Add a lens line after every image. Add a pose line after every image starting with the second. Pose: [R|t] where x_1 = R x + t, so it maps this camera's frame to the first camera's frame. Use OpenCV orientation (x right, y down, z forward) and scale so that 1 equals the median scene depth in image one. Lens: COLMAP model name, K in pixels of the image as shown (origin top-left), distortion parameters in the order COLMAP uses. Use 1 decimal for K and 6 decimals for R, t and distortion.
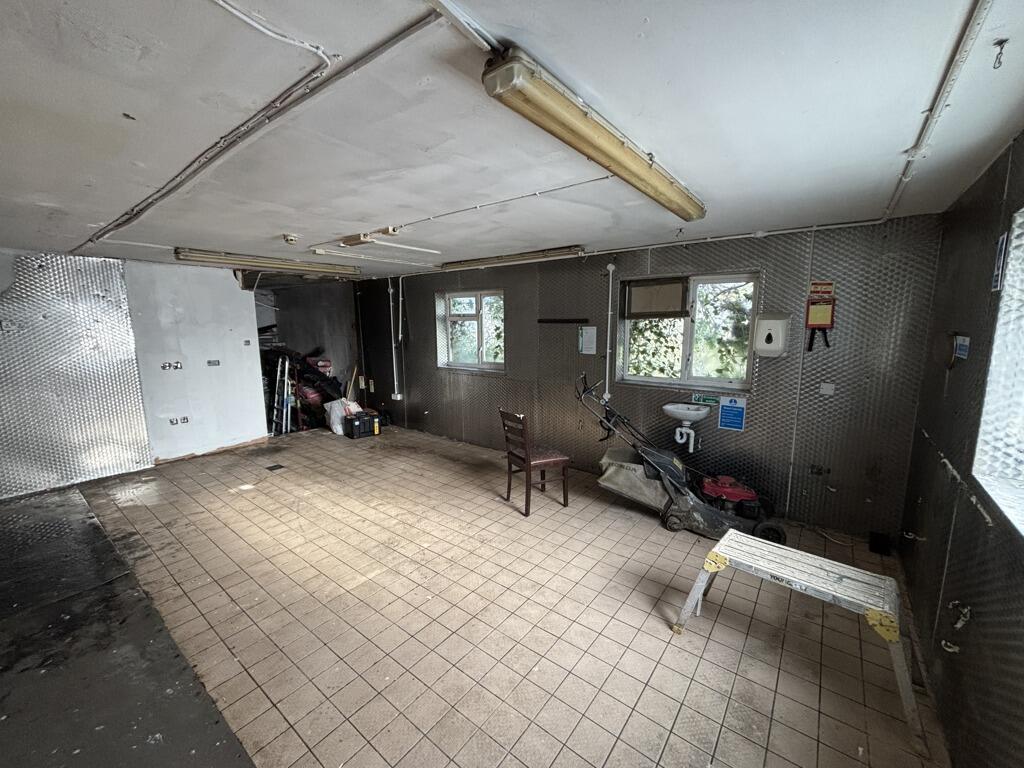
lens RADIAL K [[406.4, 0, 512.0], [0, 406.4, 384.0], [0, 0, 1]] dist [-0.002983, -0.000677]
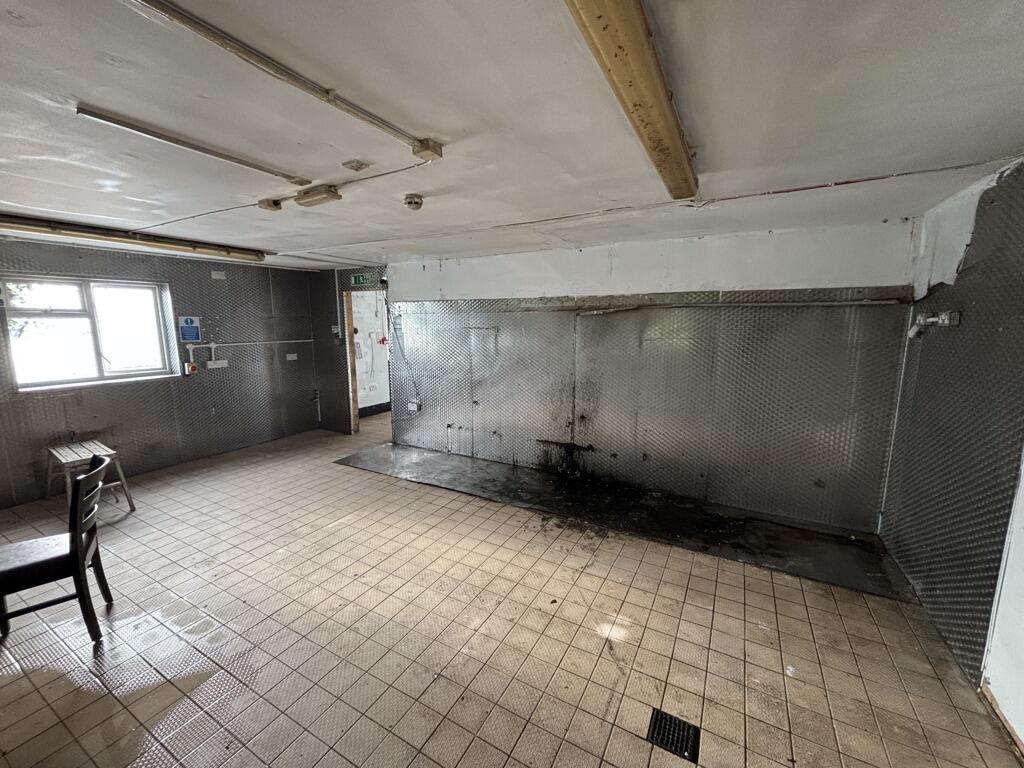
lens RADIAL K [[406.4, 0, 512.0], [0, 406.4, 384.0], [0, 0, 1]] dist [-0.002983, -0.000677]
pose [[-0.987925, 0.029139, -0.152171, -0.589421], [-0.018544, 0.952857, 0.302851, -0.266877], [0.153822, 0.302016, -0.940811, 1.778846]]
